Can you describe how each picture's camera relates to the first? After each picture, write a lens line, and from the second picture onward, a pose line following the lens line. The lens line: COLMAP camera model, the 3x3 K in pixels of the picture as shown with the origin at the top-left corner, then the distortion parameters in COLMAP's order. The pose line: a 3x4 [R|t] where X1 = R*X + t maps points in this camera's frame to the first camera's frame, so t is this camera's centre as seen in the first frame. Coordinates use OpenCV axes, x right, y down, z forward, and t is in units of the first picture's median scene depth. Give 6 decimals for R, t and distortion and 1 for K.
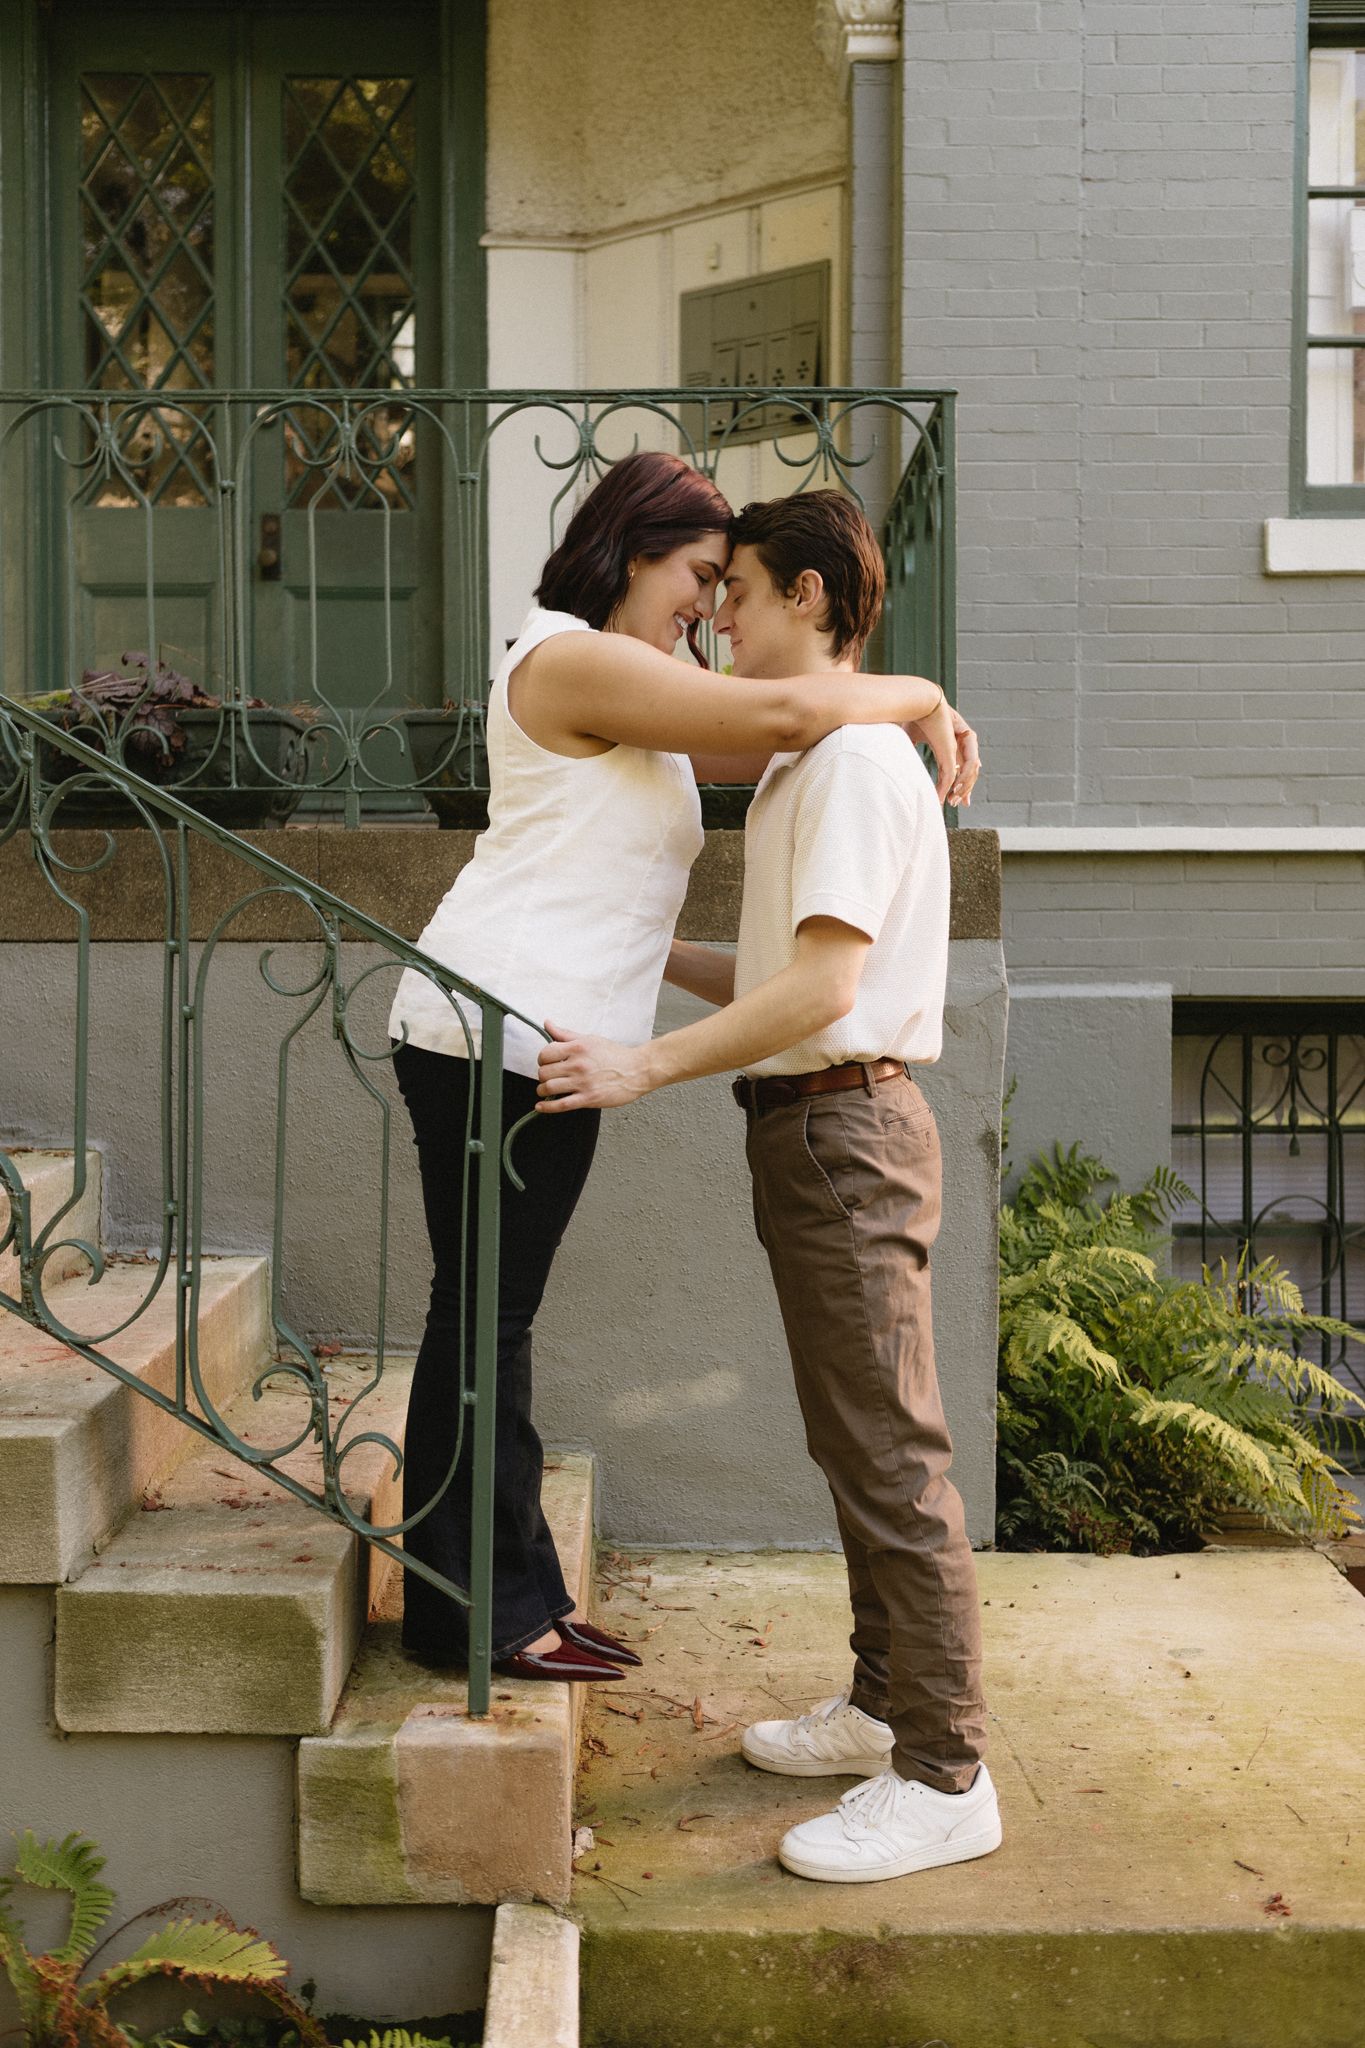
lens RADIAL K [[2122.1, 0, 674.7], [0, 2122.1, 1024.7], [0, 0, 1]] dist [0.028648, 0.000000]
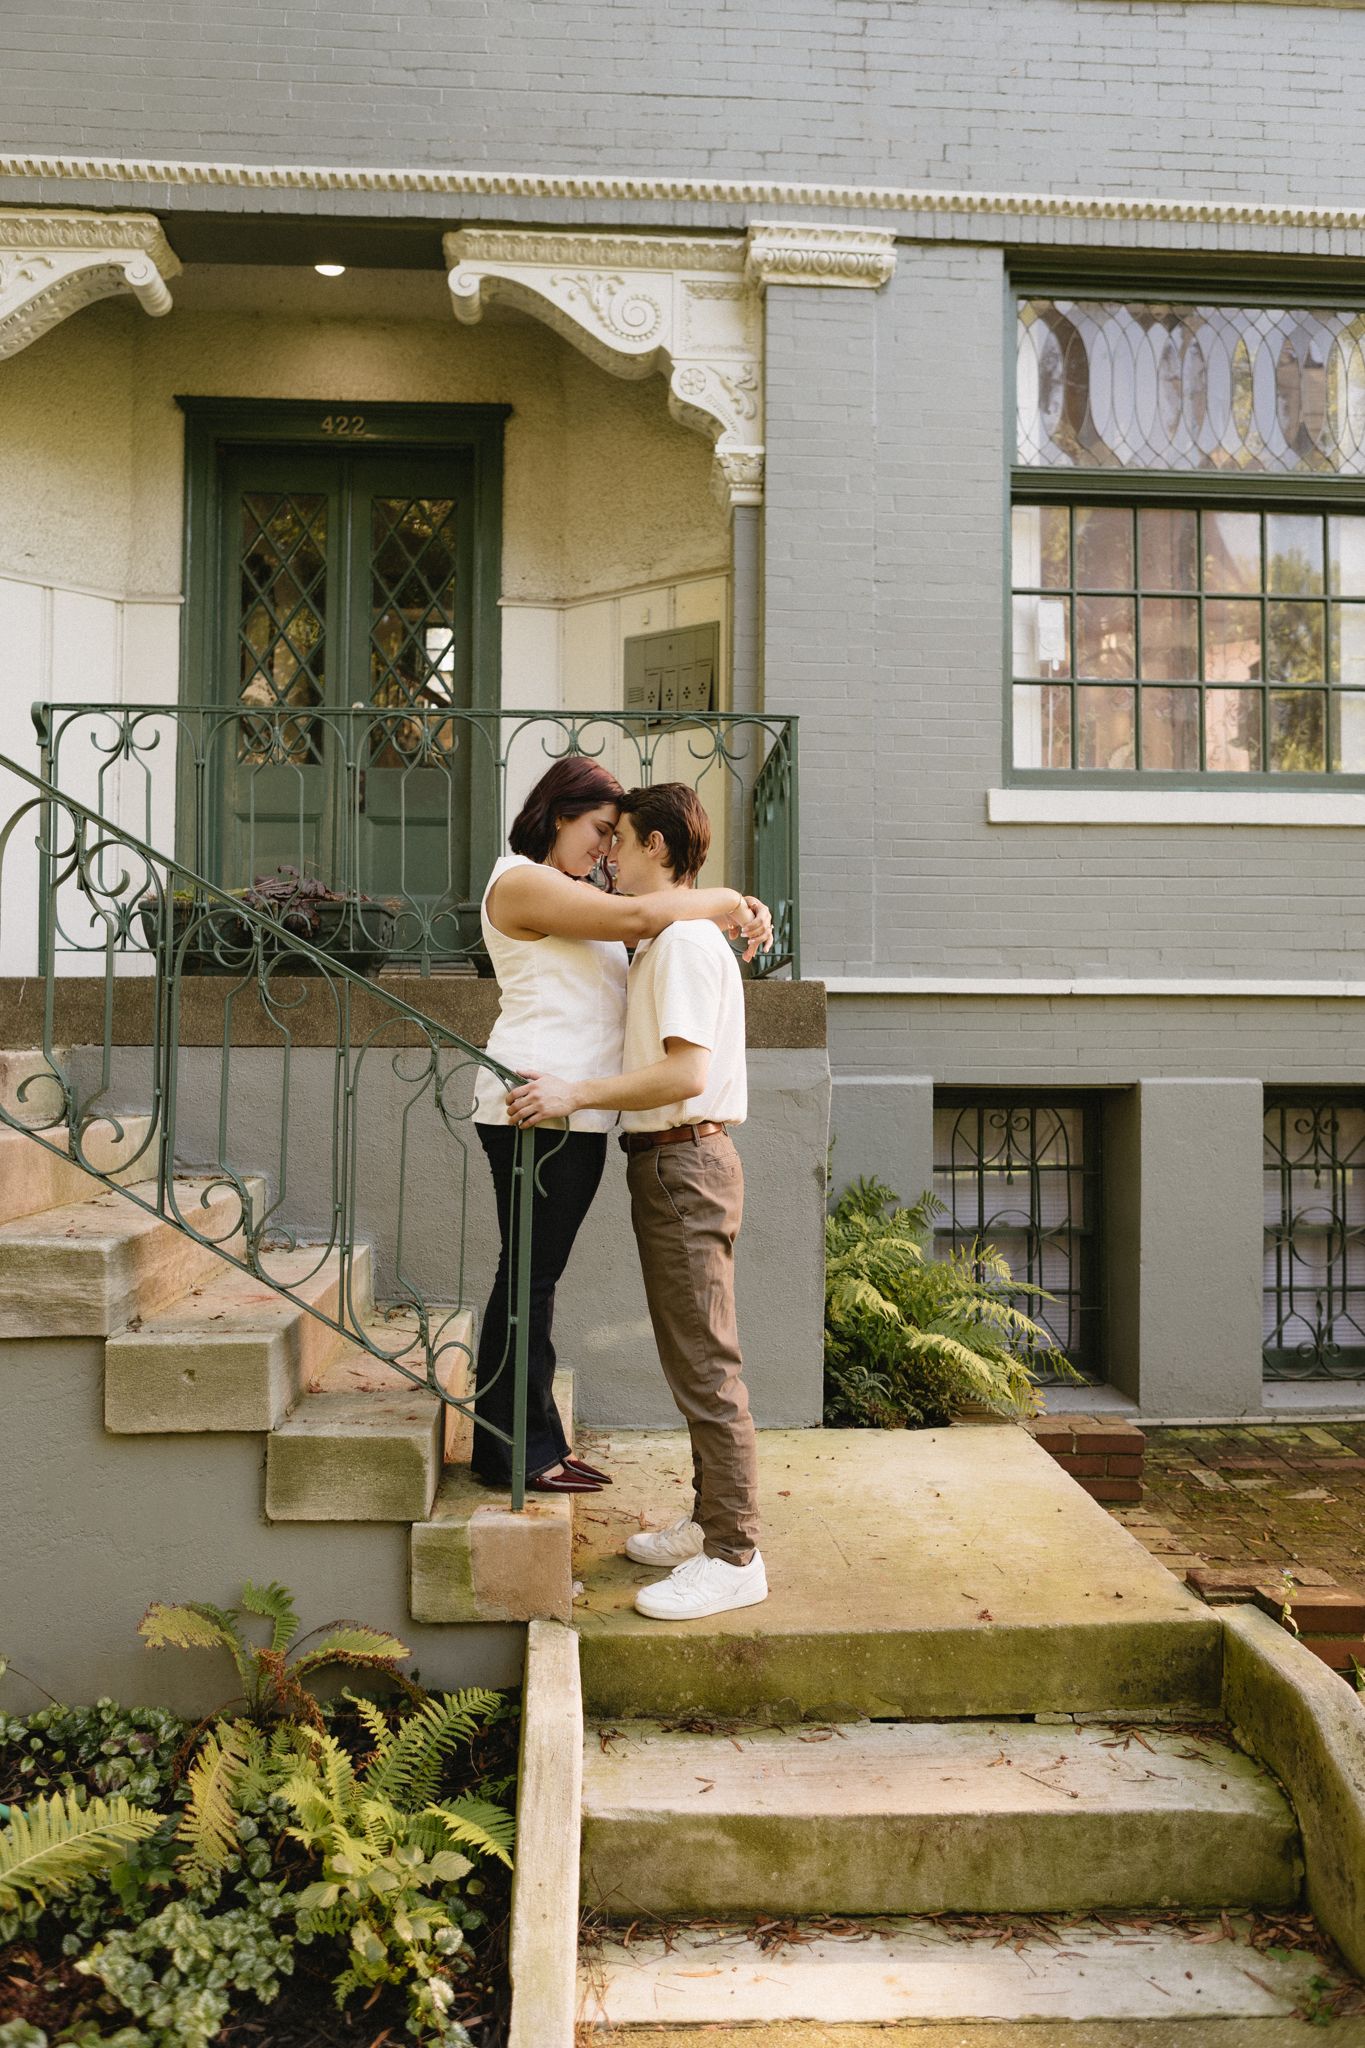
lens RADIAL K [[1490.0, 0, 687.1], [0, 1490.0, 1018.2], [0, 0, 1]] dist [0.002542, 0.001722]
pose [[0.998285, 0.007277, 0.058091, -0.019738], [-0.004009, 0.998414, -0.056162, 0.001232], [-0.058408, 0.055833, 0.996730, -0.135282]]
